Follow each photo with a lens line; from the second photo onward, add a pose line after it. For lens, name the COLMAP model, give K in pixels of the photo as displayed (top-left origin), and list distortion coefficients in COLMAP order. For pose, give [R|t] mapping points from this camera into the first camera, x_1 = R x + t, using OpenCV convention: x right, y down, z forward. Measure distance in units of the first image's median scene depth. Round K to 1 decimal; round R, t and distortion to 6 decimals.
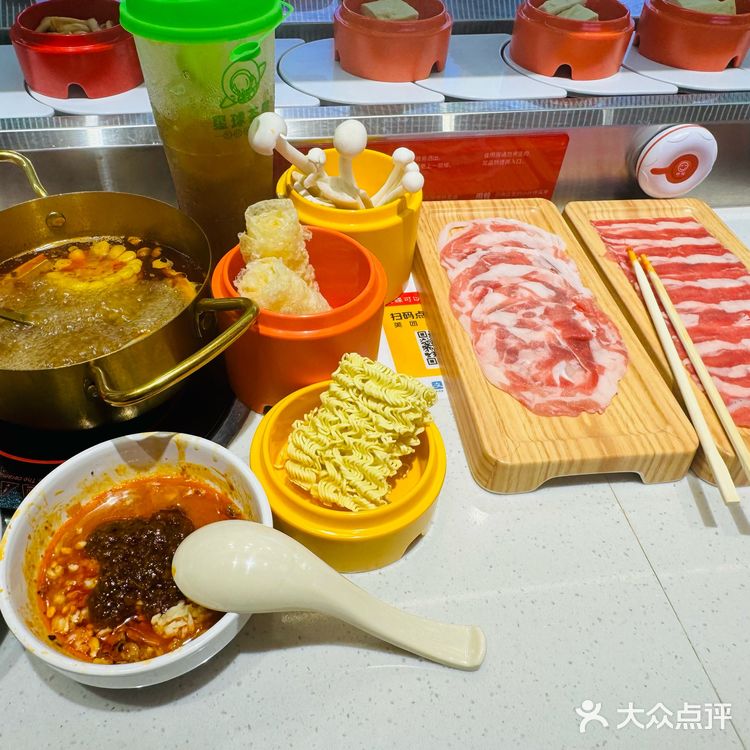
lens RADIAL K [[613.5, 0, 375.0], [0, 613.5, 374.5], [0, 0, 1]] dist [-0.004179, 0.006905]
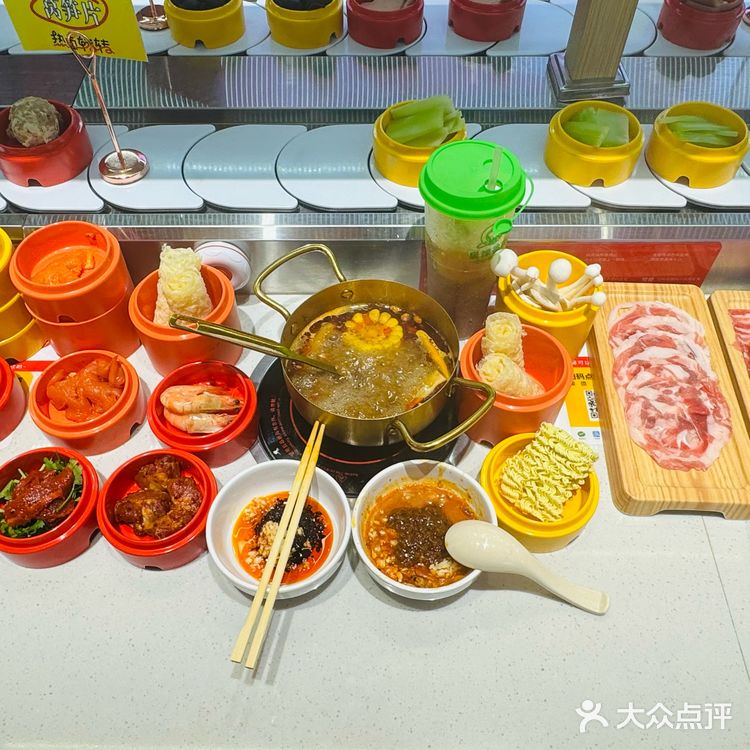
lens RADIAL K [[820.0, 0, 375.0], [0, 820.0, 375.3], [0, 0, 1]] dist [-0.003744, 0.000000]
pose [[0.989653, 0.104446, -0.098375, -0.269897], [-0.085725, 0.980230, 0.178328, -0.468944], [0.115056, -0.168050, 0.979041, -1.061882]]
